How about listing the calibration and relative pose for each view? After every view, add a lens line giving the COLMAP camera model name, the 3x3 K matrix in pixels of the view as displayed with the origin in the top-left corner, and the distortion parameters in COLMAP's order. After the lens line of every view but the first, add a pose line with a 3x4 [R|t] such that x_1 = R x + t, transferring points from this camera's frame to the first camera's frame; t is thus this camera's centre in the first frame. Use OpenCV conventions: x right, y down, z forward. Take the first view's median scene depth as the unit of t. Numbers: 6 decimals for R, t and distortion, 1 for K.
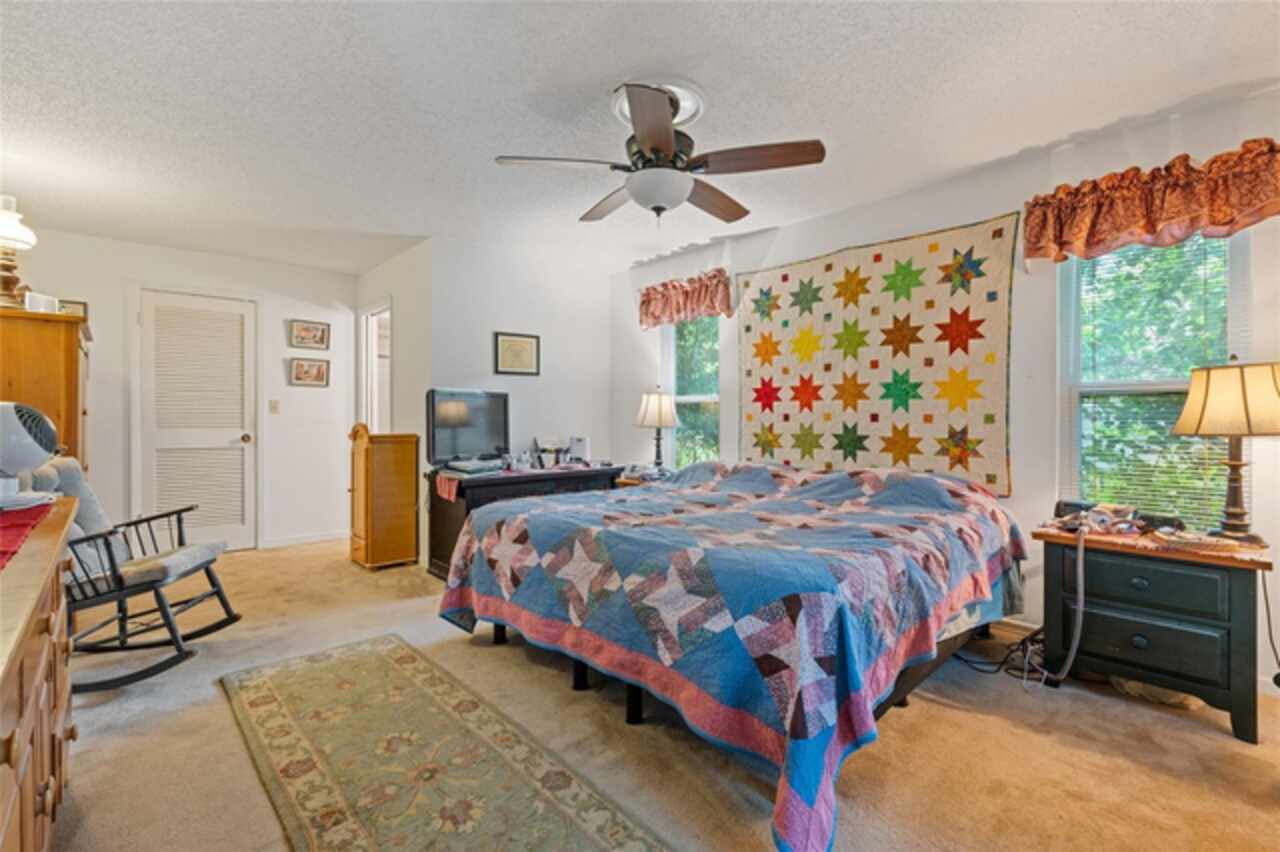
lens RADIAL K [[563.1, 0, 641.3], [0, 563.1, 421.9], [0, 0, 1]] dist [-0.001459, -0.000785]
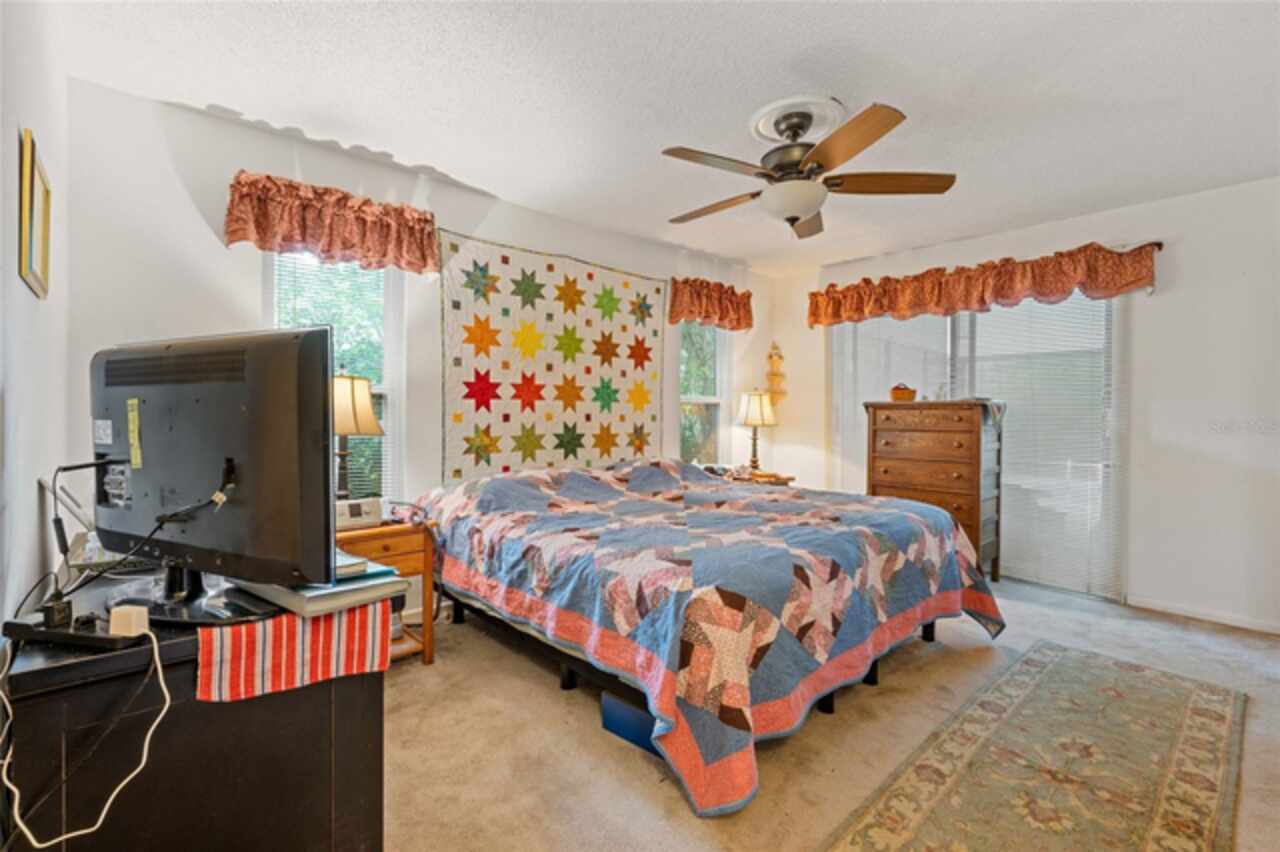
lens RADIAL K [[563.1, 0, 640.8], [0, 563.1, 418.1], [0, 0, 1]] dist [-0.001459, -0.000785]
pose [[0.017059, -0.001718, 0.999853, -0.663158], [0.012643, 0.999919, 0.001503, -0.006422], [-0.999775, 0.012616, 0.017080, 0.822021]]
